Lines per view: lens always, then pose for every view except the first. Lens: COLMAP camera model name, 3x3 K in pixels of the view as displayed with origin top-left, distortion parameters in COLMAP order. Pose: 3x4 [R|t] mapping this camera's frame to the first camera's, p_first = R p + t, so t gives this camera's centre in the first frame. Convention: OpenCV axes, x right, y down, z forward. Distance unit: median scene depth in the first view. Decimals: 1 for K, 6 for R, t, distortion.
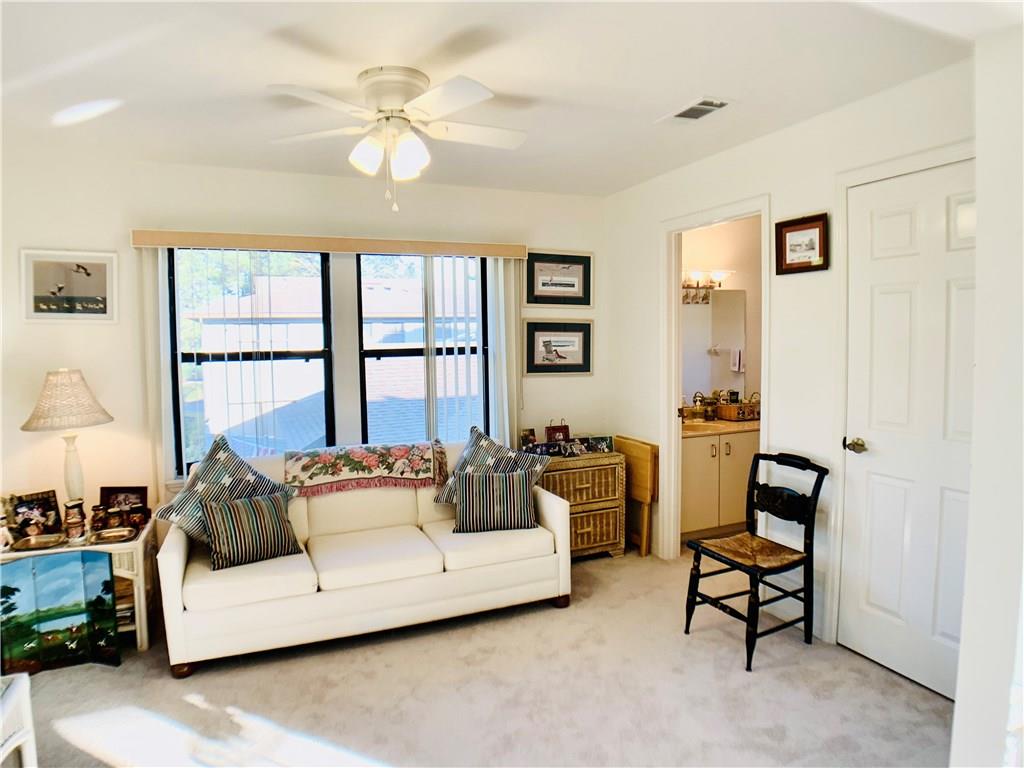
lens RADIAL K [[620.3, 0, 513.1], [0, 620.3, 371.2], [0, 0, 1]] dist [-0.073150, 0.002489]
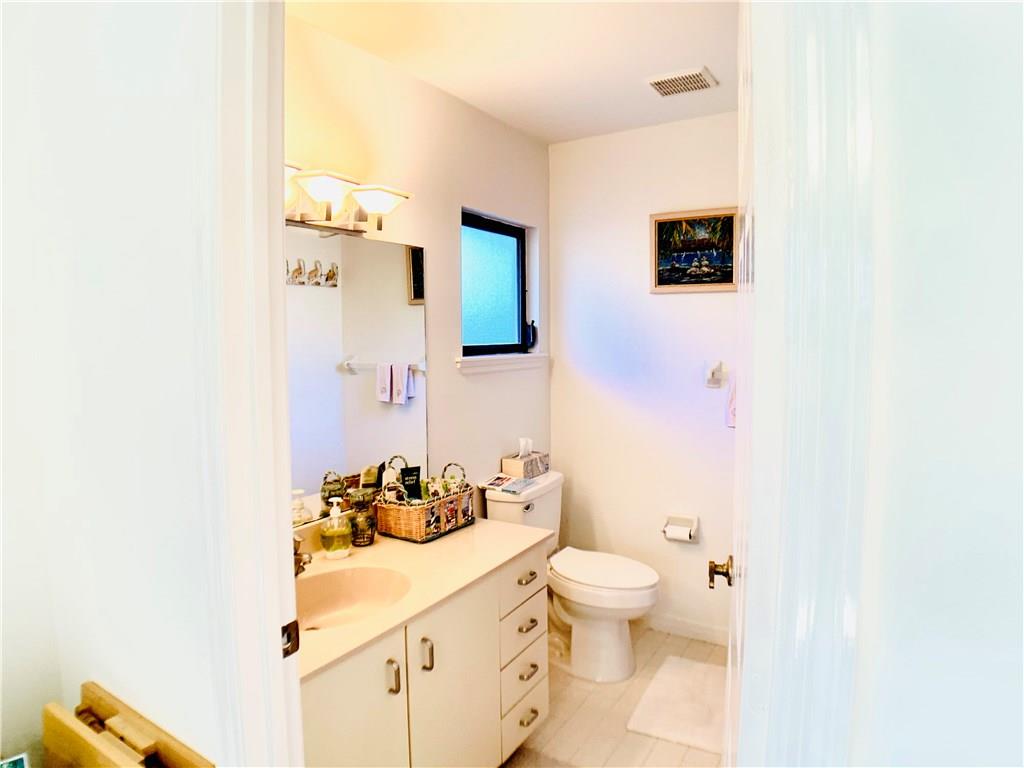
lens RADIAL K [[620.3, 0, 513.1], [0, 620.3, 371.2], [0, 0, 1]] dist [-0.073150, 0.002489]
pose [[0.819844, -0.023490, 0.572105, 0.163312], [0.023543, 0.999696, 0.007310, -0.040514], [-0.572103, 0.007476, 0.820148, 0.587049]]
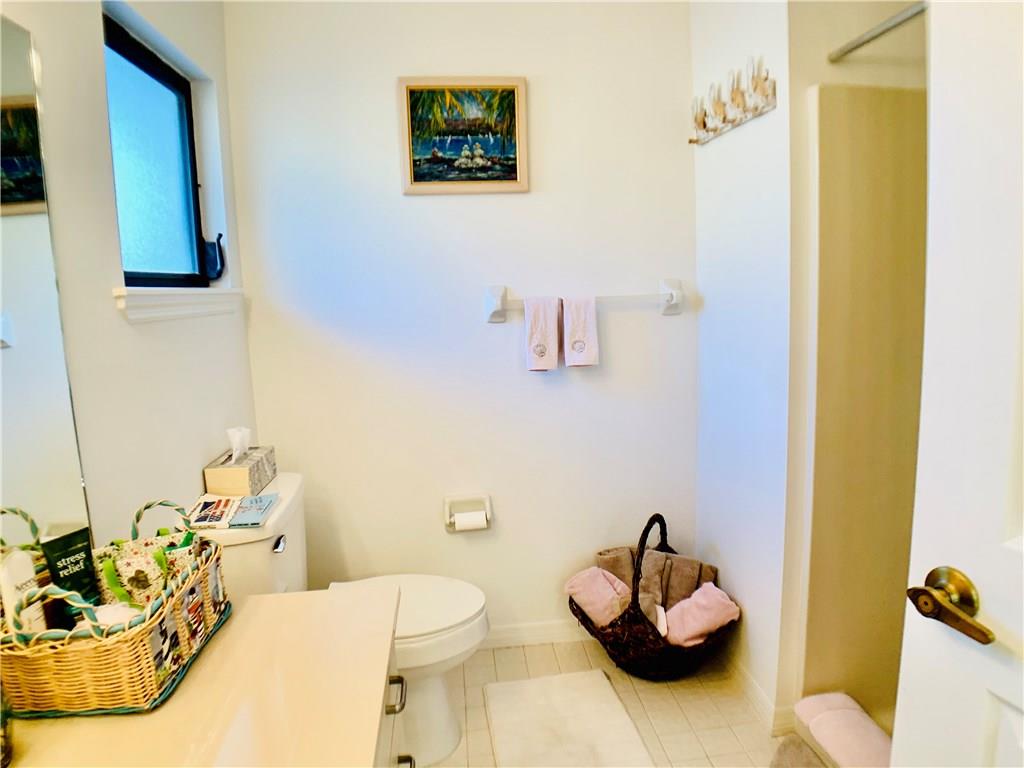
lens RADIAL K [[620.3, 0, 513.1], [0, 620.3, 371.2], [0, 0, 1]] dist [-0.073150, 0.002489]
pose [[0.299087, -0.125631, 0.945920, 0.233831], [0.085405, 0.990841, 0.104594, -0.026648], [-0.950396, 0.049503, 0.307077, 0.815267]]
